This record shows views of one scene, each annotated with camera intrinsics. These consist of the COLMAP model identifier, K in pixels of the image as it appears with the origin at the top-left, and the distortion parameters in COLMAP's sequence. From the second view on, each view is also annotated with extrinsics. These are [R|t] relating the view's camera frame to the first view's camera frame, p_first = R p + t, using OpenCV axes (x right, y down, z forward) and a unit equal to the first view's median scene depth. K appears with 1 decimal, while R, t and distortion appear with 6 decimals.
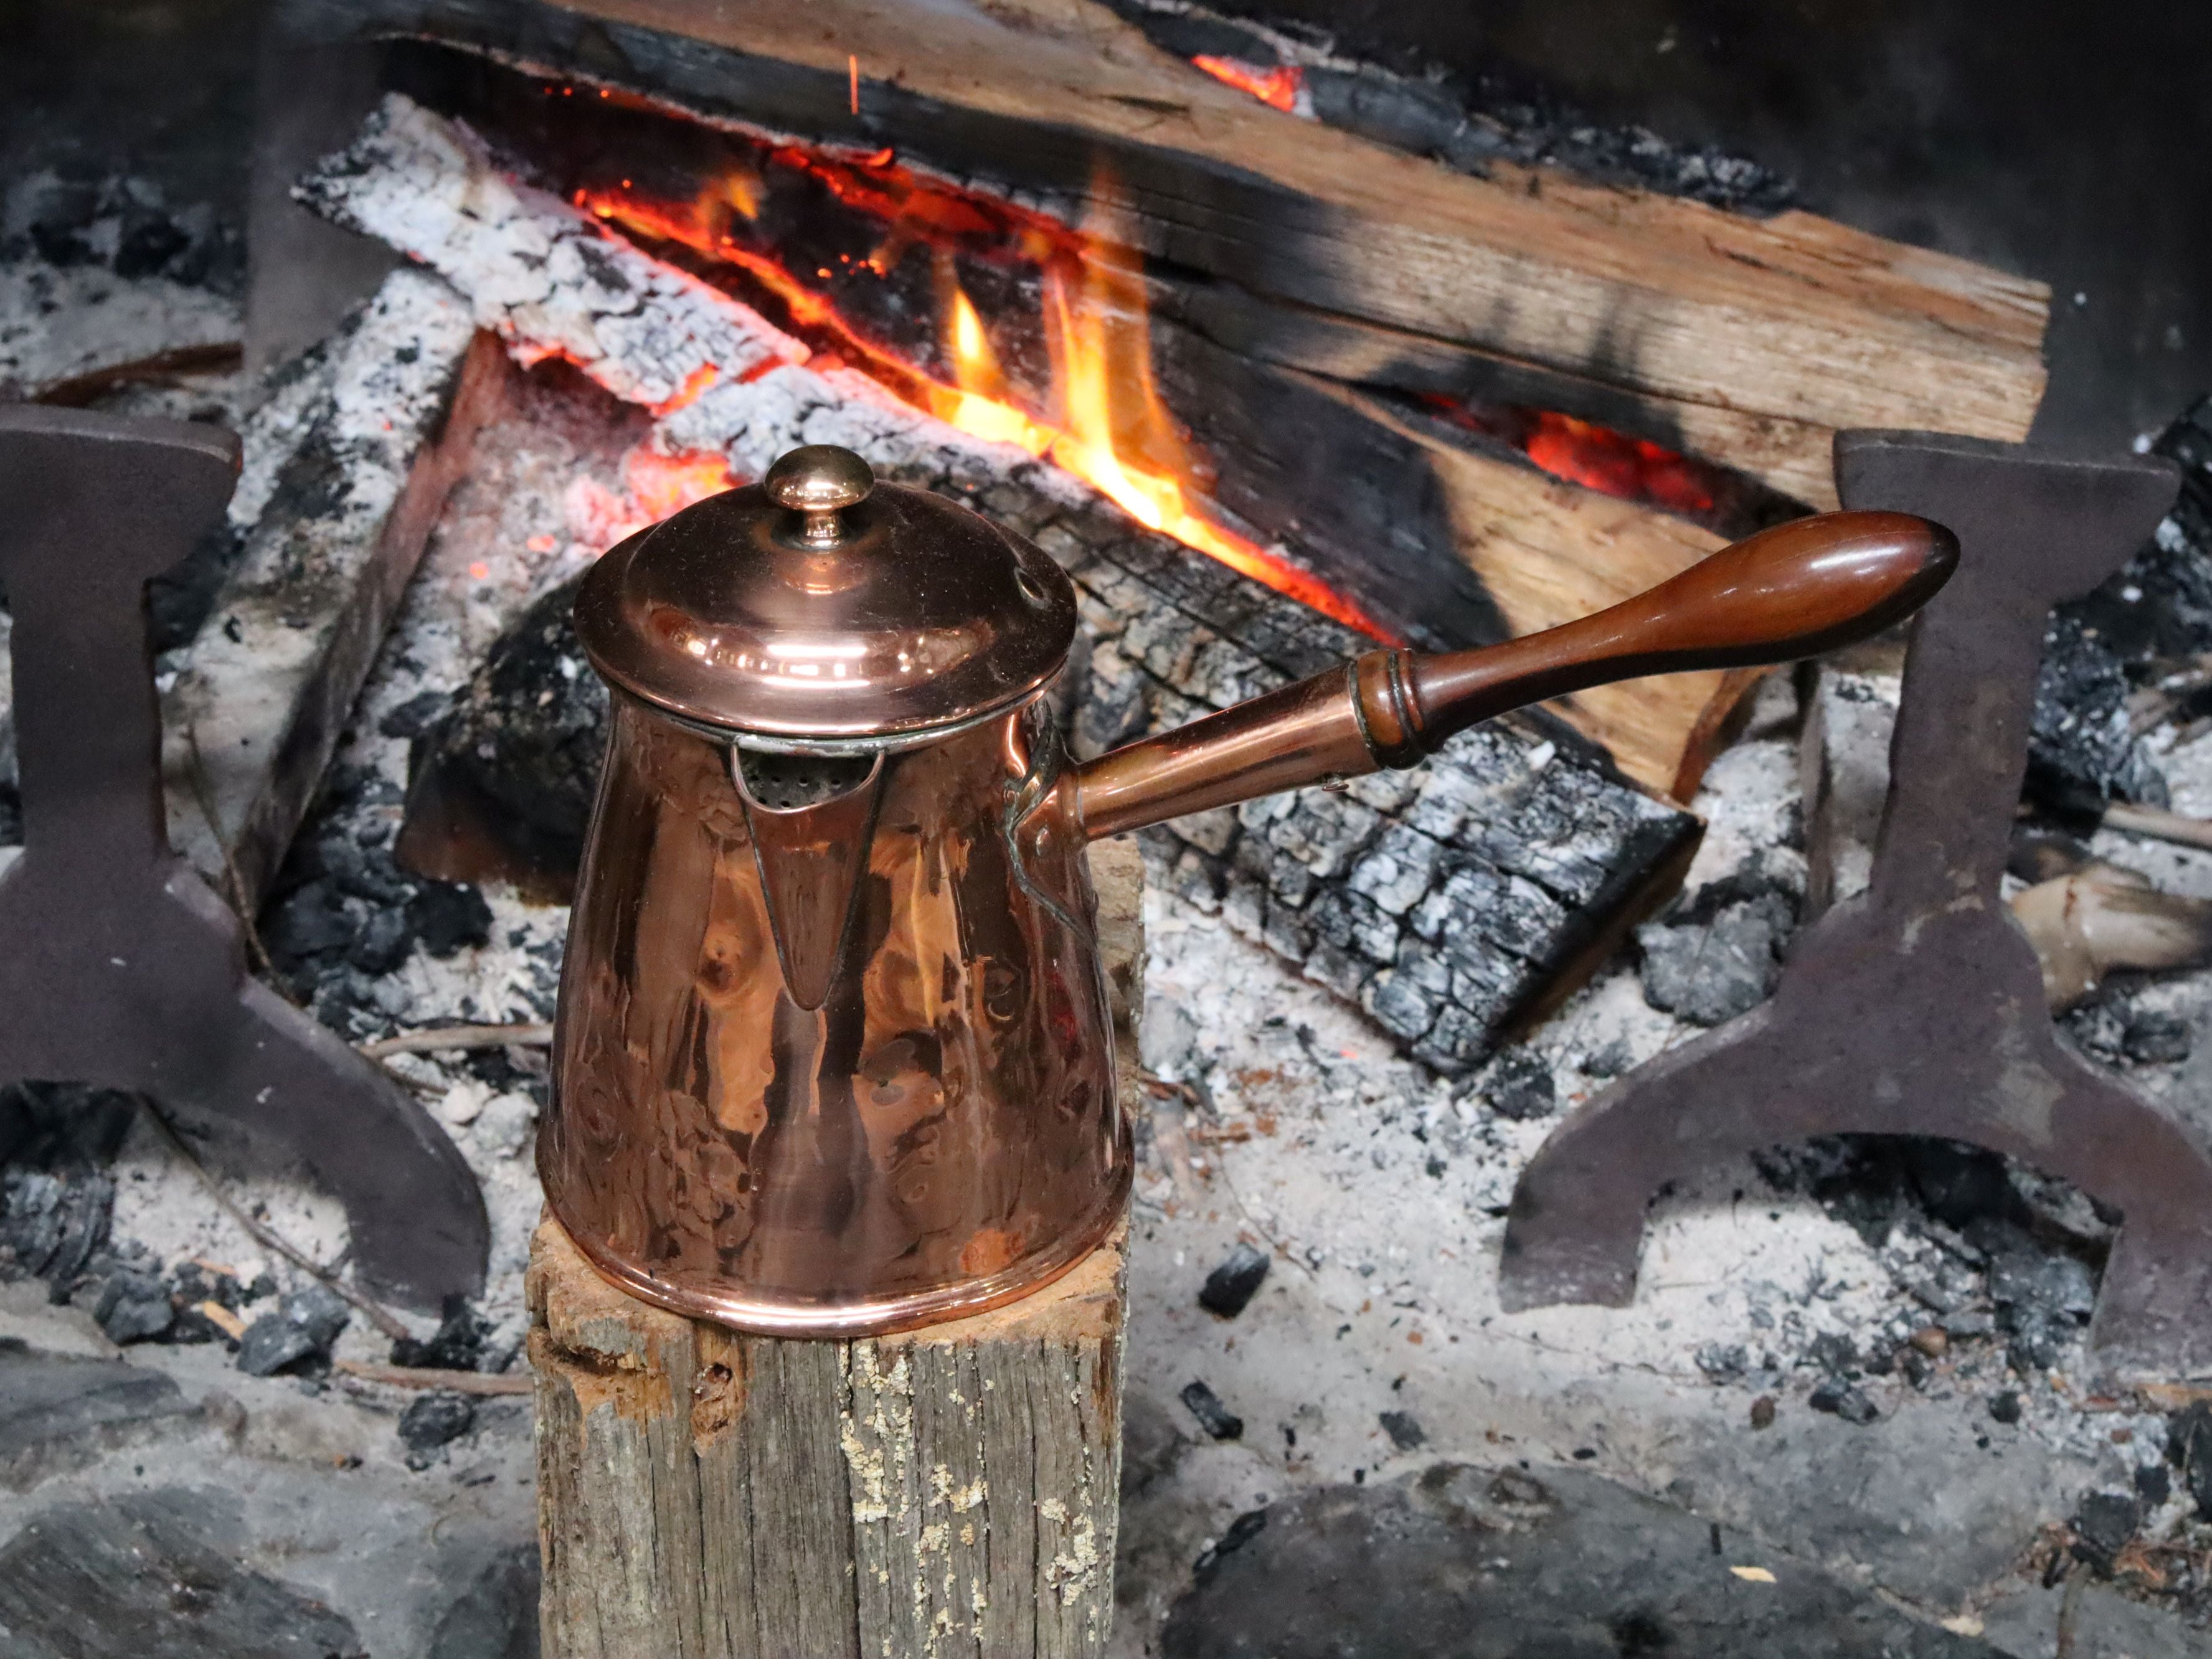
lens RADIAL K [[4213.3, 0, 1108.6], [0, 4213.3, 819.4], [0, 0, 1]] dist [-0.059498, 0.000000]
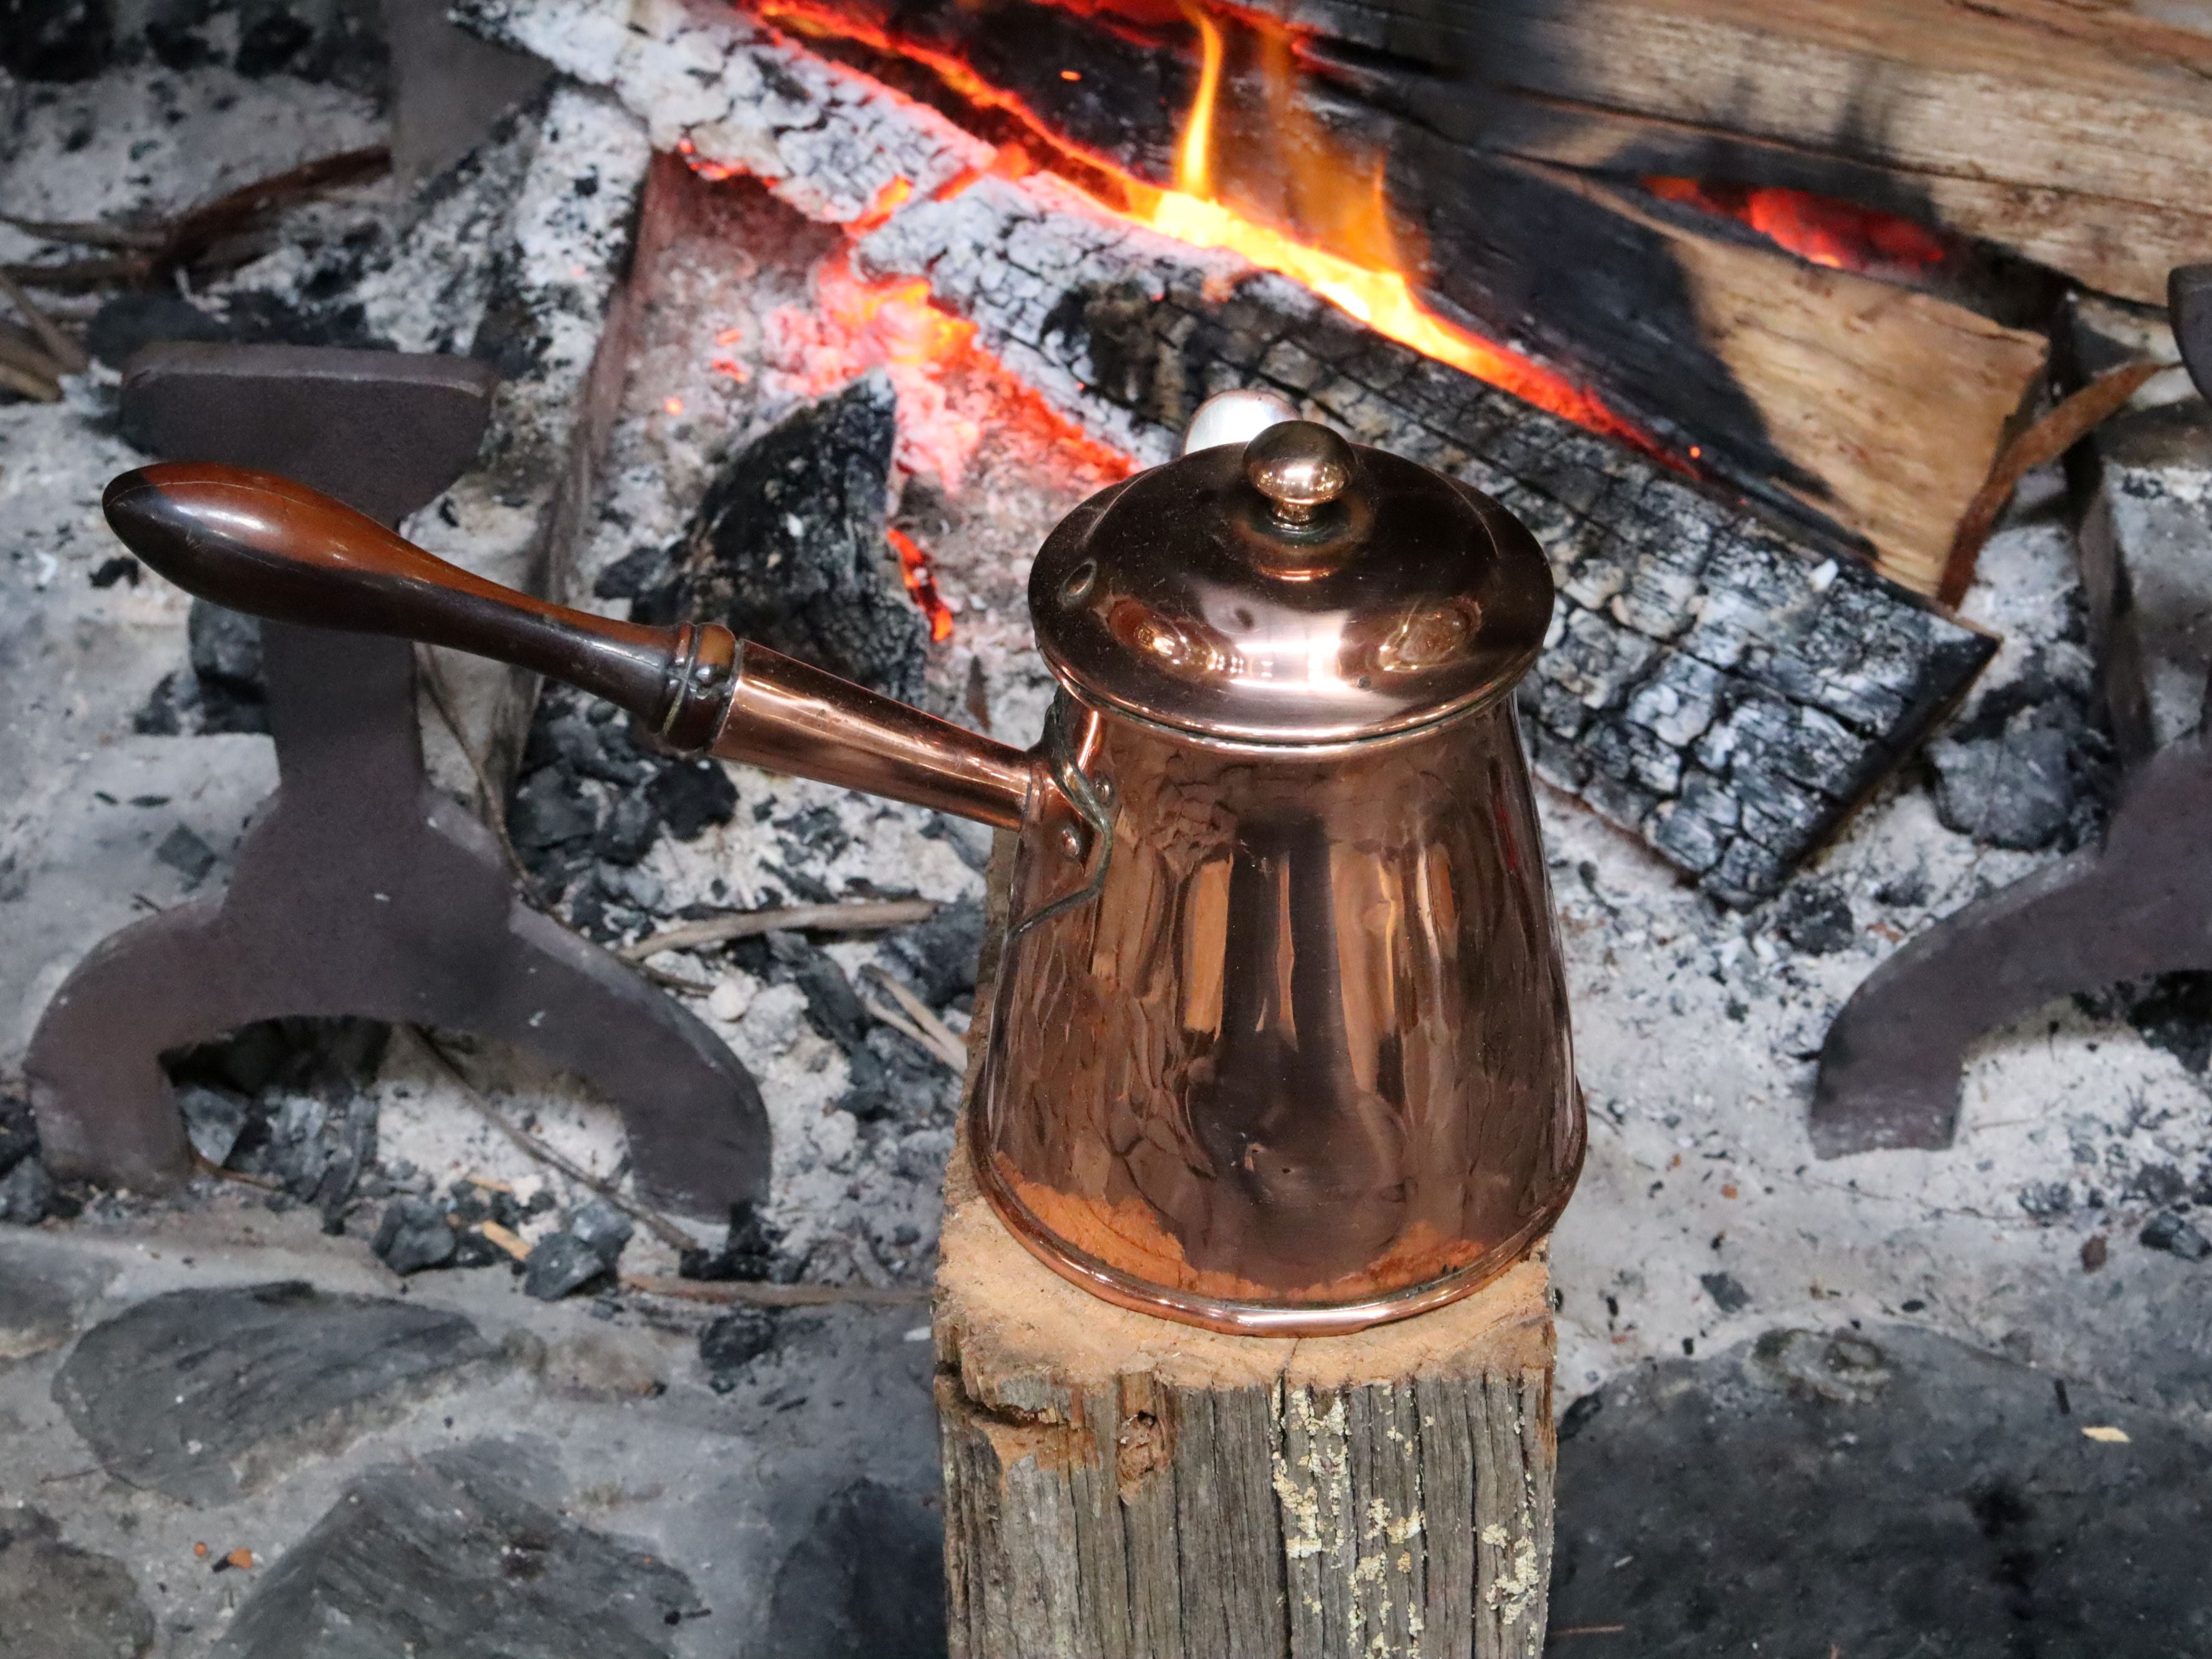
lens RADIAL K [[4213.3, 0, 1092.1], [0, 4213.3, 819.6], [0, 0, 1]] dist [-0.059498, 0.000000]
pose [[0.998398, -0.055805, -0.009368, -0.058621], [0.056484, 0.992752, 0.106076, -0.071645], [0.003381, -0.106435, 0.994314, 0.039385]]
